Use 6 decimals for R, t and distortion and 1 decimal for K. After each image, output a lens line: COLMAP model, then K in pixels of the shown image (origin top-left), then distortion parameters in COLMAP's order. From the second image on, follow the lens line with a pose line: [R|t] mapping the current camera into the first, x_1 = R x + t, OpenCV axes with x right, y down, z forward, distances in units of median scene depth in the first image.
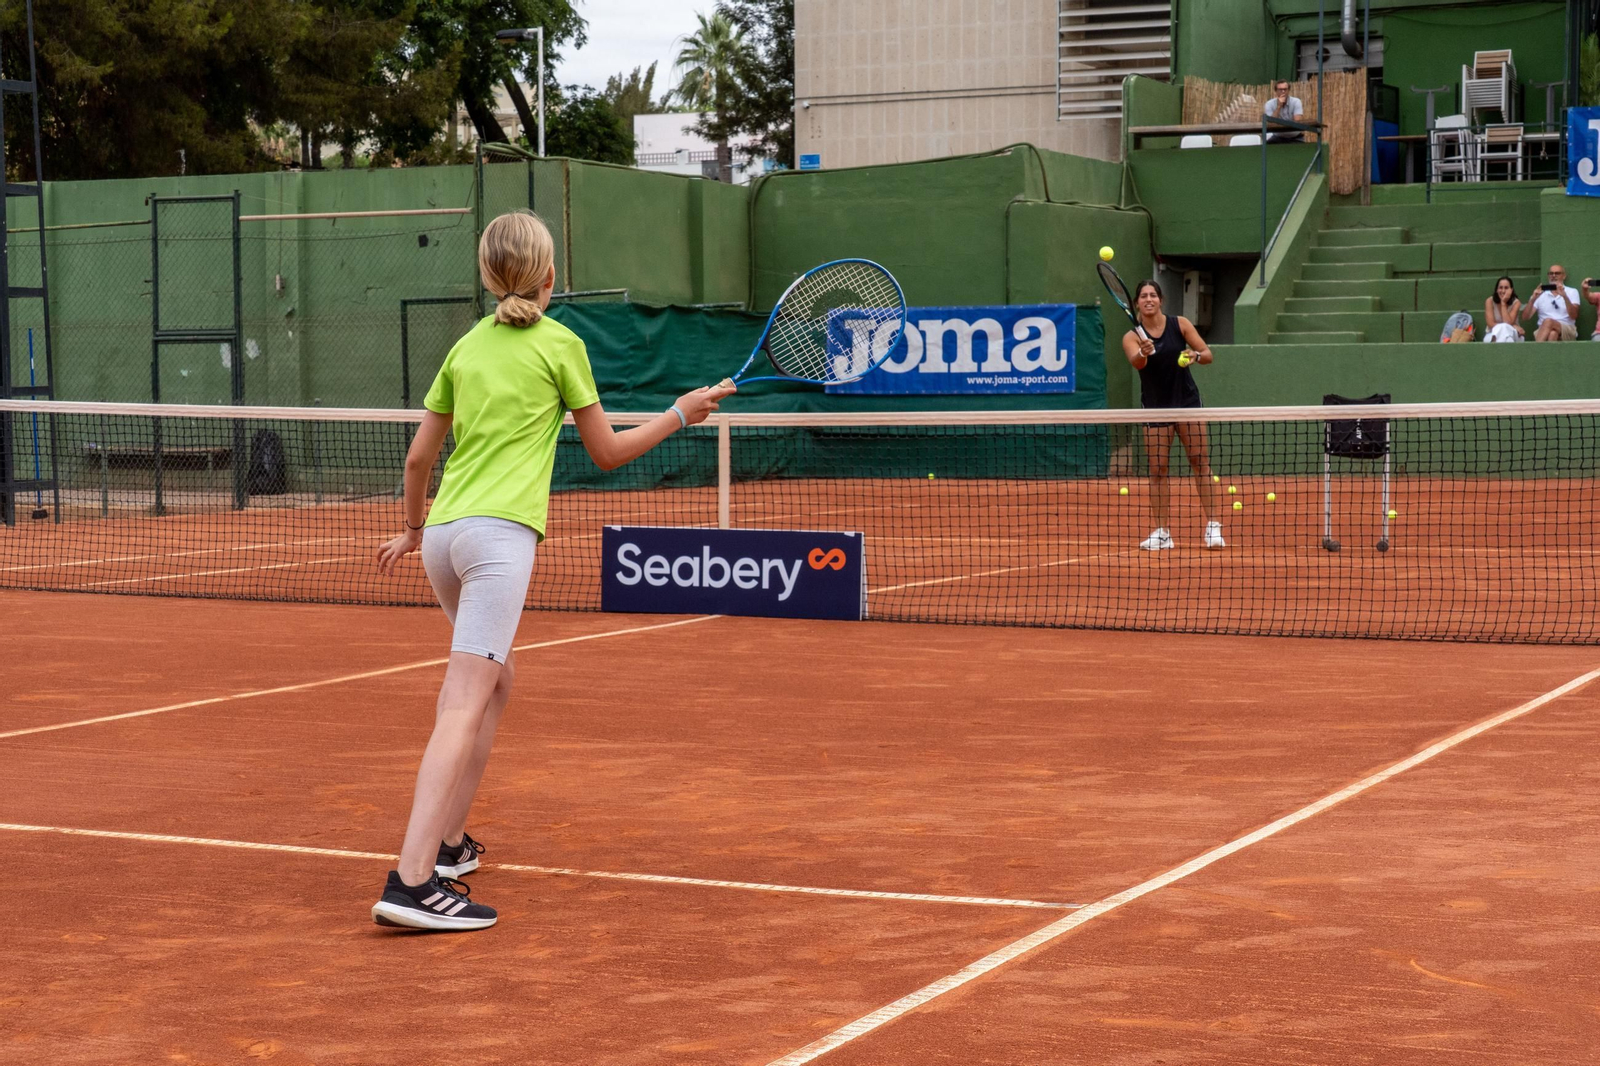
lens RADIAL K [[2951.2, 0, 724.5], [0, 2951.2, 526.9], [0, 0, 1]] dist [0.059036, 0.098971]
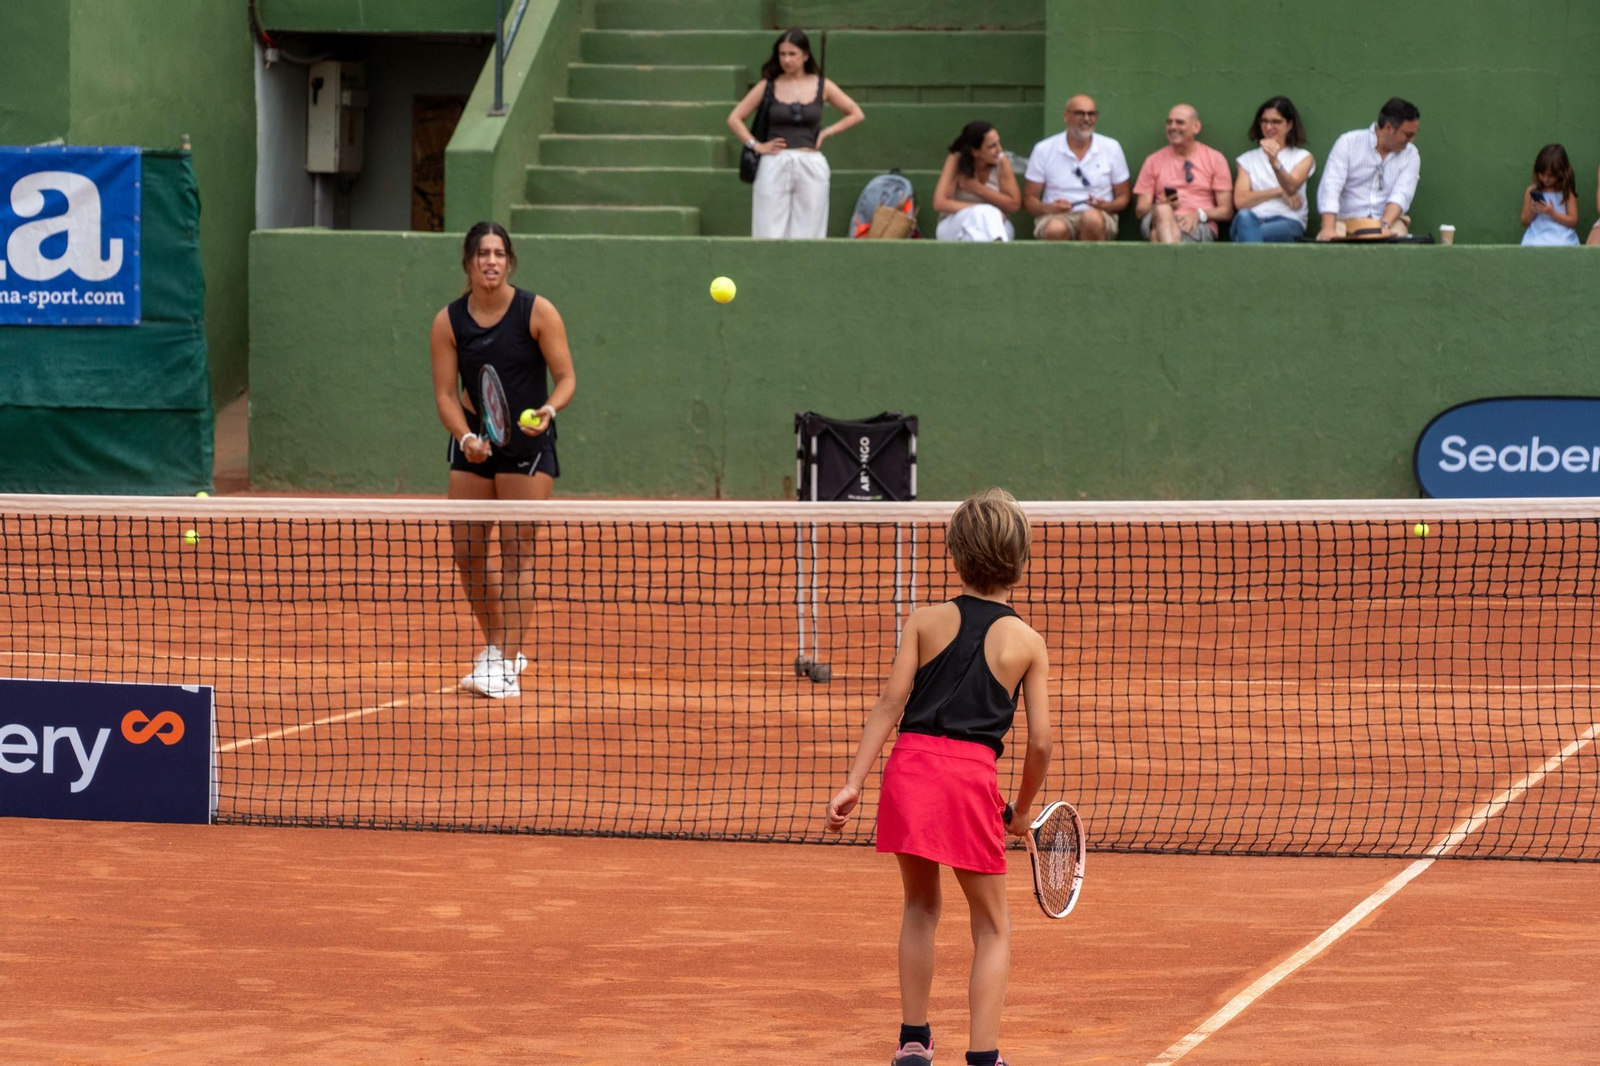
lens RADIAL K [[7221.2, 0, 807.0], [0, 7221.2, 567.7], [0, 0, 1]] dist [0.572575, -3.206805]
pose [[0.964443, 0.001847, 0.264286, -0.096871], [-0.003993, 0.999963, 0.007584, -0.014203], [-0.264262, -0.008369, 0.964415, -0.214946]]
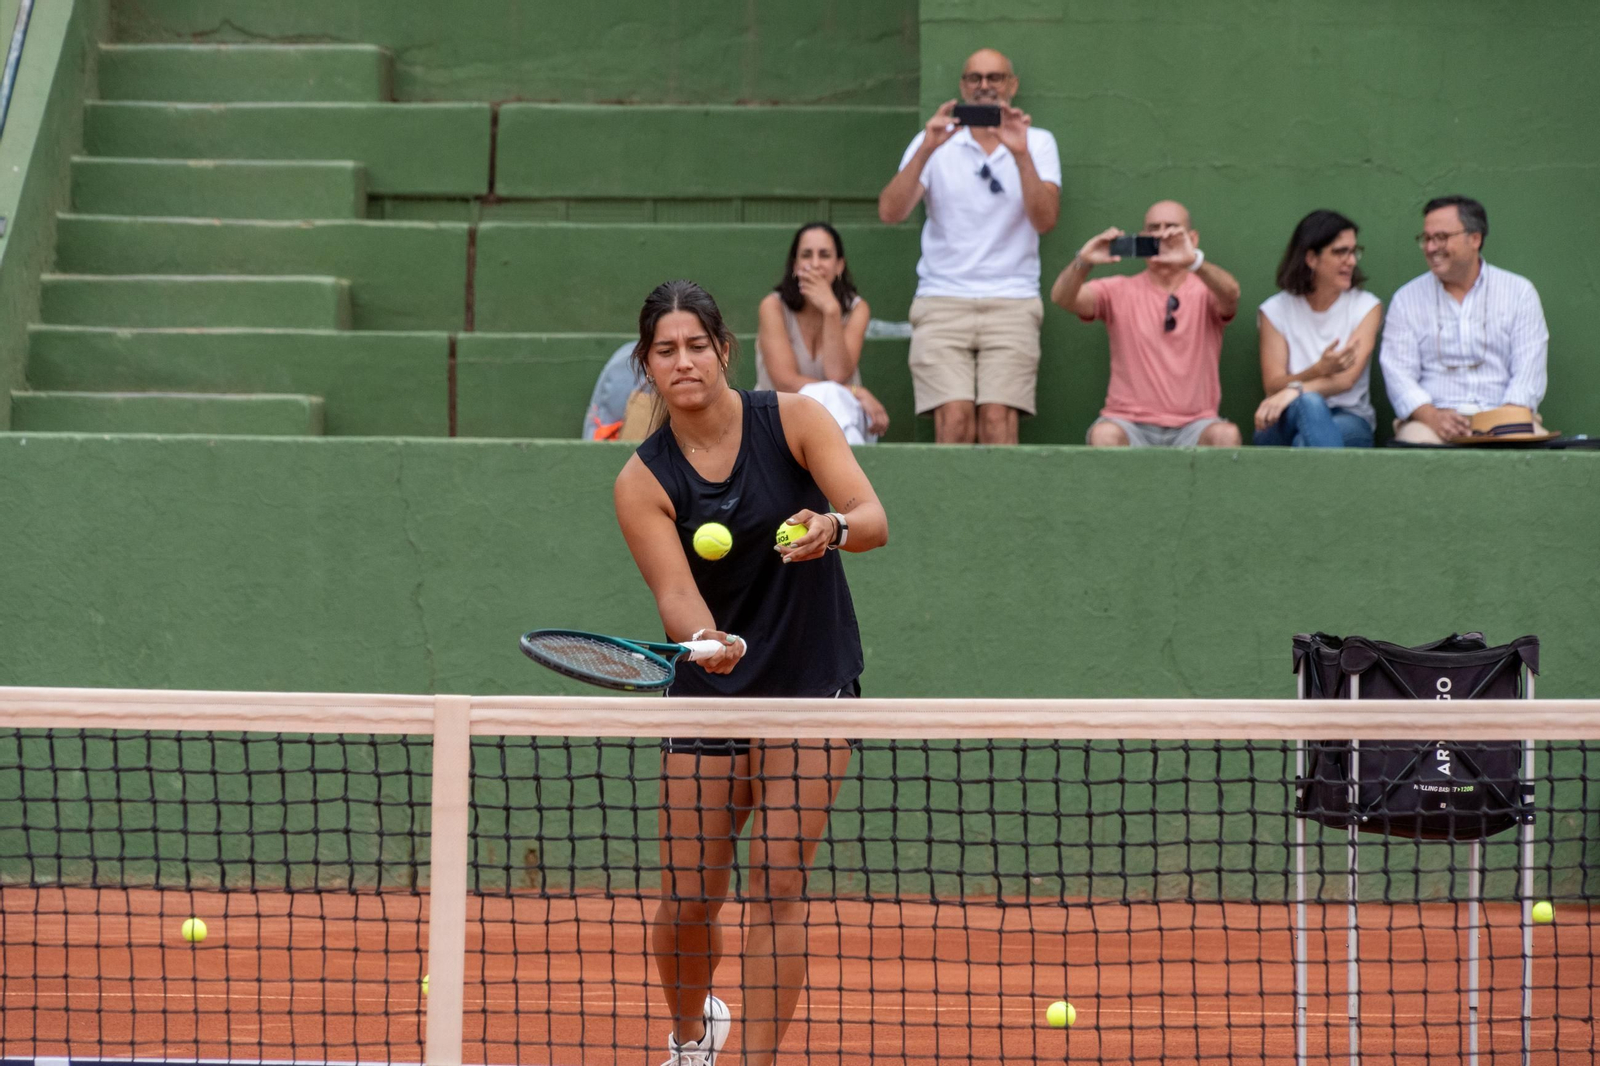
lens RADIAL K [[11041.2, 0, 798.5], [0, 11041.2, 532.4], [0, 0, 1]] dist [0.809321, -37.345762]
pose [[0.923745, 0.013801, 0.382759, -0.168836], [0.004566, 0.998883, -0.047036, -0.000175], [-0.382980, 0.045197, 0.922650, -0.038237]]
